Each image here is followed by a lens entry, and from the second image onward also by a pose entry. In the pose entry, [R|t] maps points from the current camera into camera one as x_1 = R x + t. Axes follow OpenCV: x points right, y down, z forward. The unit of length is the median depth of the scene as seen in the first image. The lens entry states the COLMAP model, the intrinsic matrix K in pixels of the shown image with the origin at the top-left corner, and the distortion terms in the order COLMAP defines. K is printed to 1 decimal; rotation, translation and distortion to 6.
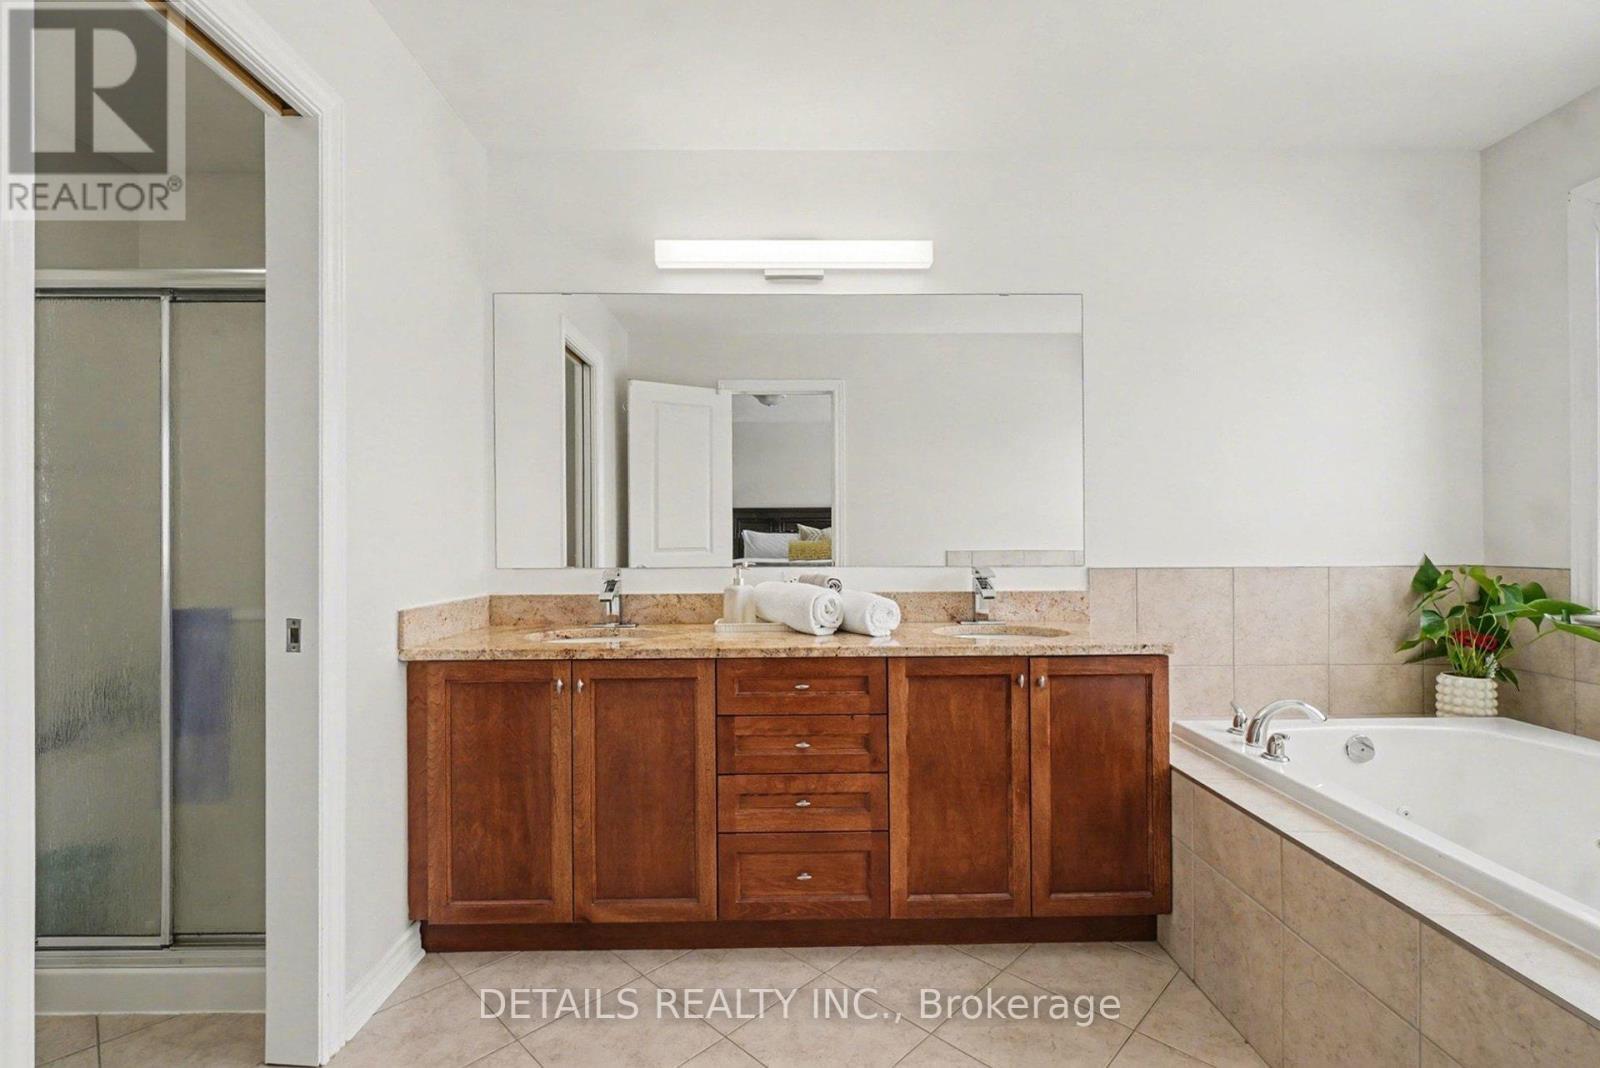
lens RADIAL K [[723.9, 0, 799.4], [0, 723.9, 538.2], [0, 0, 1]] dist [-0.002040, -0.002350]
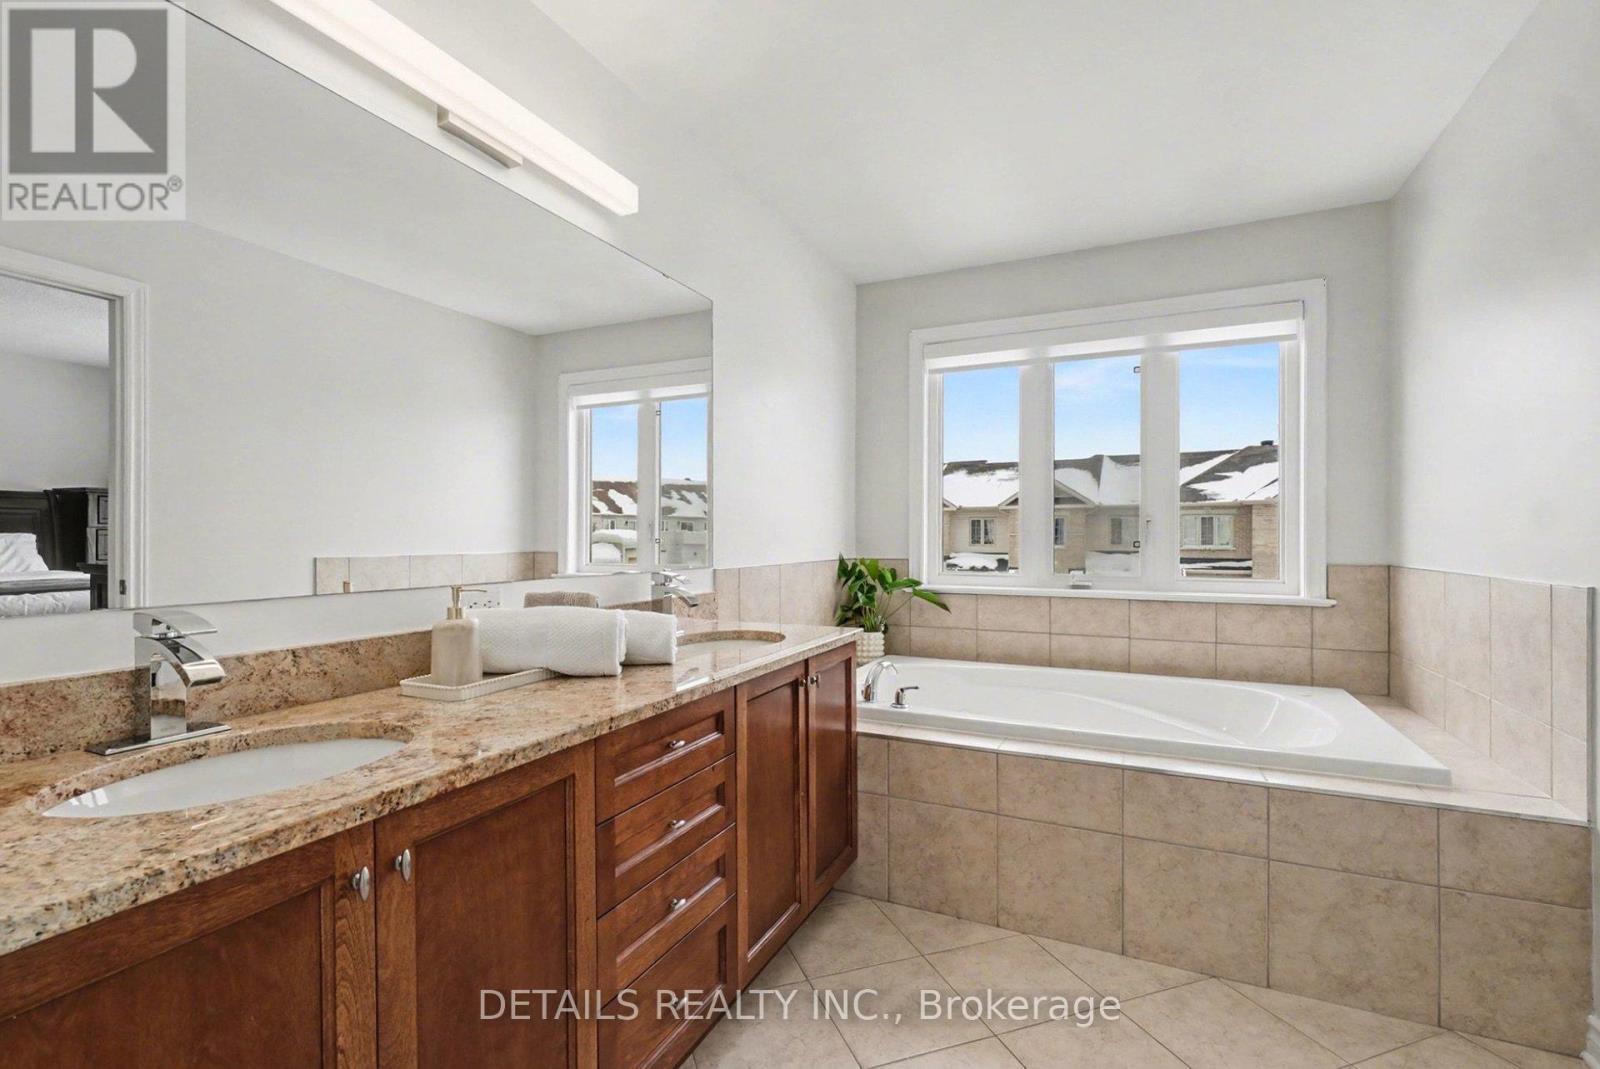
lens RADIAL K [[723.9, 0, 799.2], [0, 723.9, 534.9], [0, 0, 1]] dist [-0.002040, -0.002350]
pose [[0.434293, 0.007028, 0.900744, -0.604295], [-0.005741, 0.999971, -0.005034, -0.004564], [-0.900753, -0.002985, 0.434321, 0.571115]]
